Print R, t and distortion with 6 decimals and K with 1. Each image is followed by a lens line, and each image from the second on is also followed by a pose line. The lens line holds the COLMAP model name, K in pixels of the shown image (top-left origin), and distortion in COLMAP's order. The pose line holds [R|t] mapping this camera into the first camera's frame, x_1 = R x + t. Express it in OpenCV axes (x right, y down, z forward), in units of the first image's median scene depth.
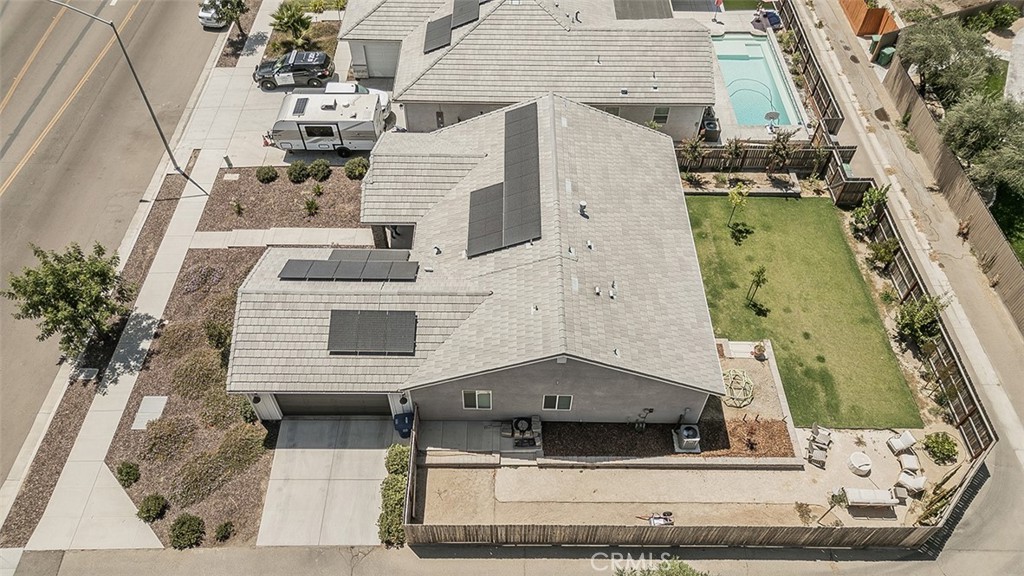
lens RADIAL K [[717.4, 0, 508.4], [0, 717.4, 286.6], [0, 0, 1]] dist [0.073201, -0.044257]
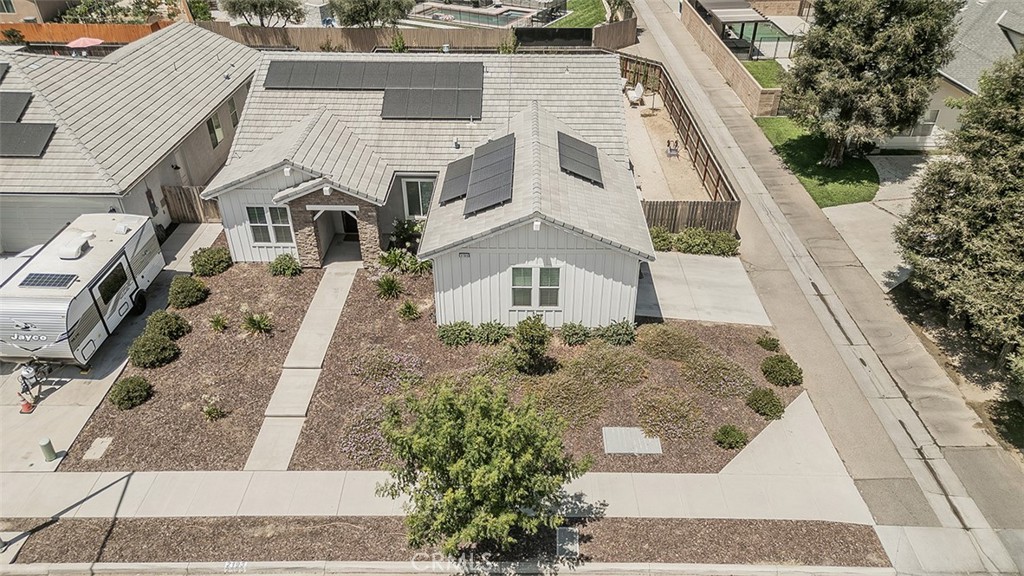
lens RADIAL K [[716.1, 0, 525.3], [0, 716.1, 288.8], [0, 0, 1]] dist [0.072039, -0.040868]
pose [[-0.000791, -0.557450, 0.830210, -0.811701], [0.770253, 0.529118, 0.356013, -0.178517], [-0.637738, 0.639753, 0.428959, 0.579921]]
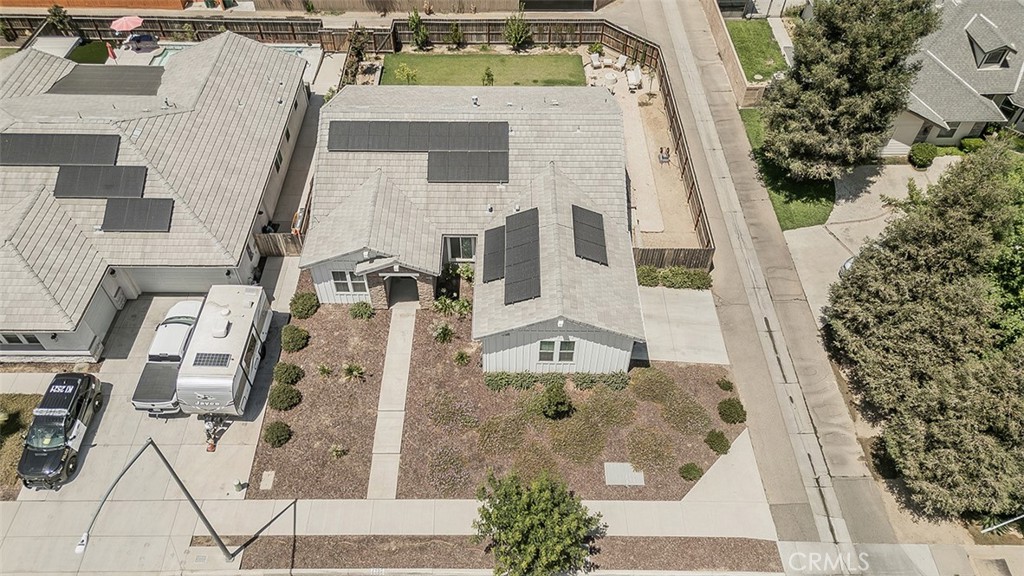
lens RADIAL K [[717.4, 0, 508.4], [0, 717.4, 286.6], [0, 0, 1]] dist [0.073201, -0.044257]
pose [[-0.002597, -0.756002, 0.654564, -0.792574], [0.770601, 0.415651, 0.483122, -0.444049], [-0.637312, 0.505663, 0.581496, 0.337669]]
